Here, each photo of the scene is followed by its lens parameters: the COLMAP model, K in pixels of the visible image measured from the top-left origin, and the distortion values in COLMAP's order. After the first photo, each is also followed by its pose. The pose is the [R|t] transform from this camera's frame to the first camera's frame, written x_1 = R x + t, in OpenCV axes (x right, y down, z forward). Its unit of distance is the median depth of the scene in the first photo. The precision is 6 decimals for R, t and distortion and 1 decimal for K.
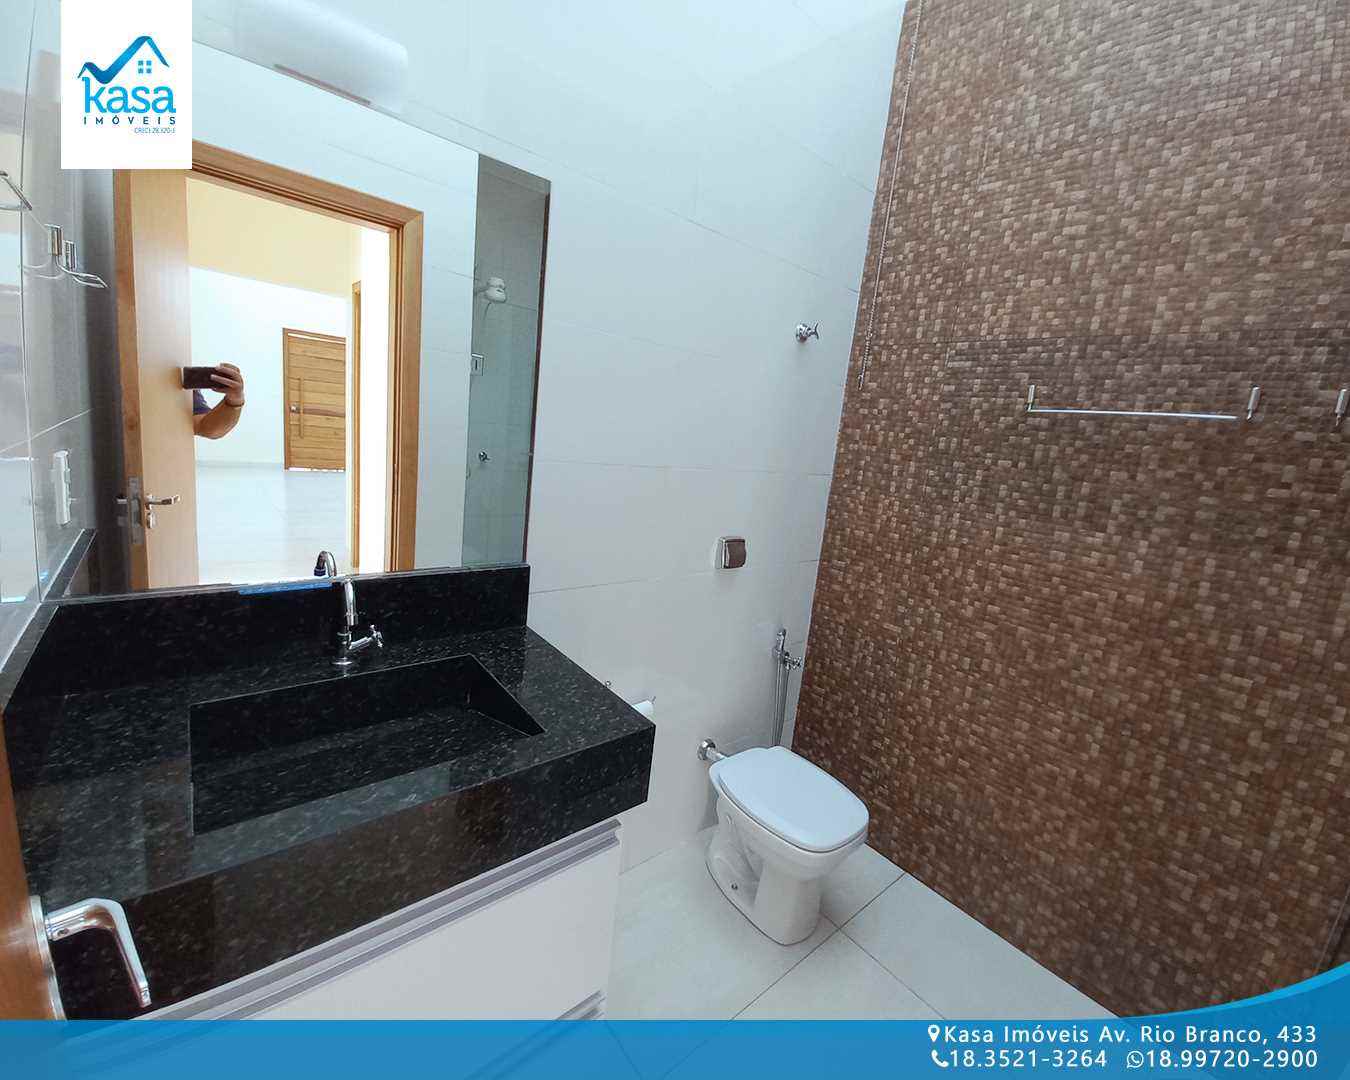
lens RADIAL K [[572.9, 0, 675.0], [0, 572.9, 540.0], [0, 0, 1]] dist [0.015179, -0.012356]
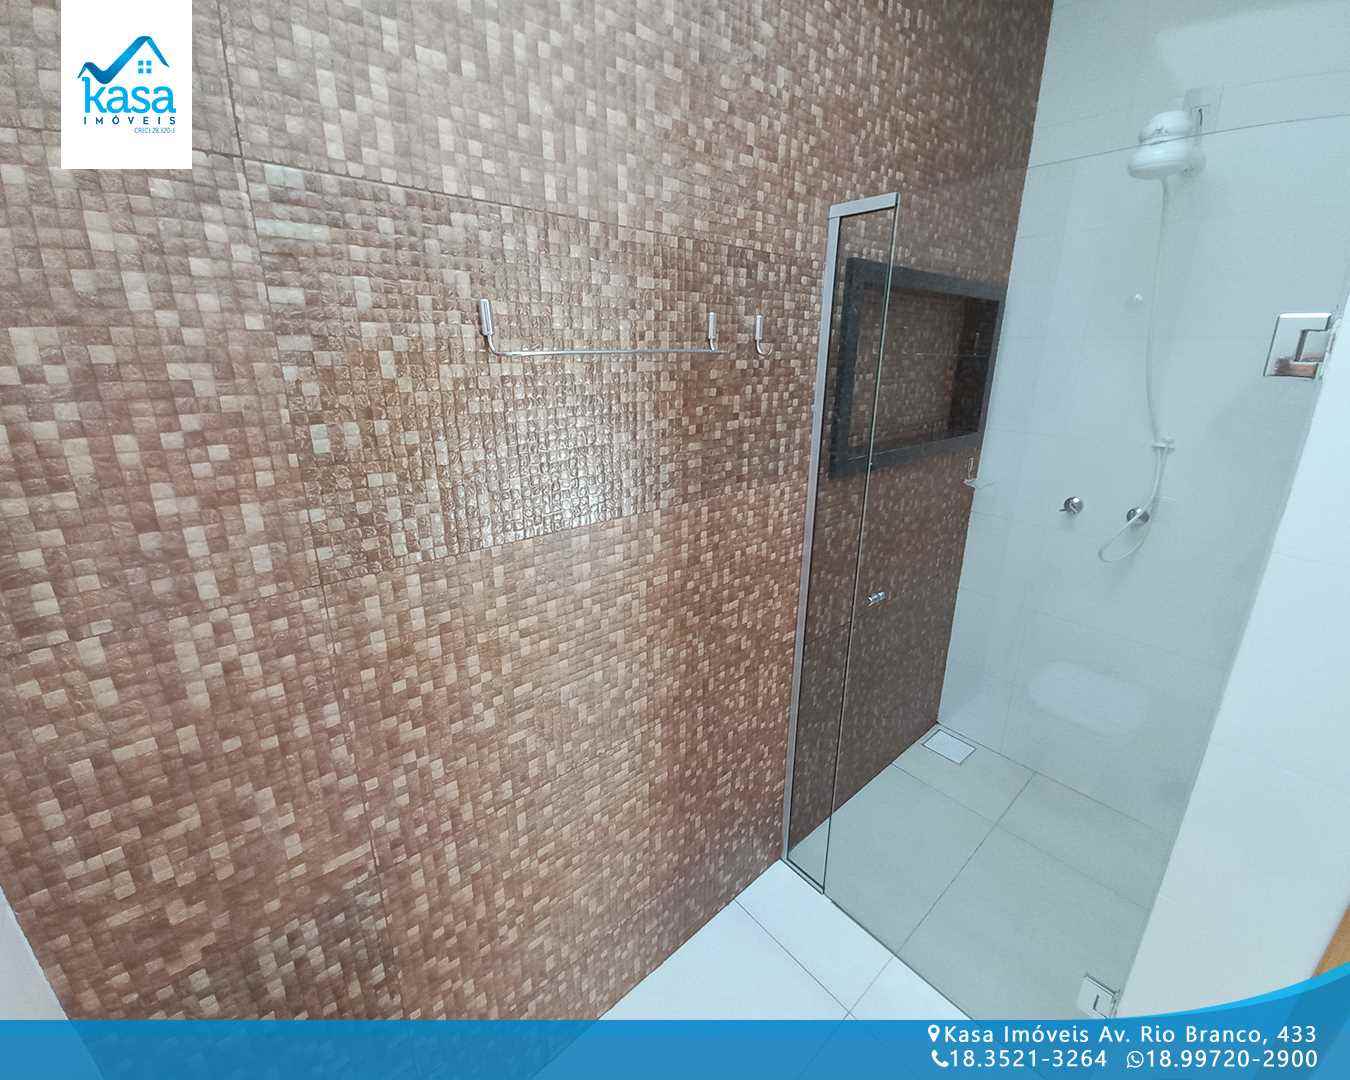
lens RADIAL K [[561.3, 0, 681.9], [0, 561.3, 512.6], [0, 0, 1]] dist [0.010102, -0.009286]
pose [[-0.023275, -0.379942, 0.924717, 0.090217], [0.179069, 0.908425, 0.377755, -0.253328], [-0.983561, 0.174380, 0.046892, 0.838074]]
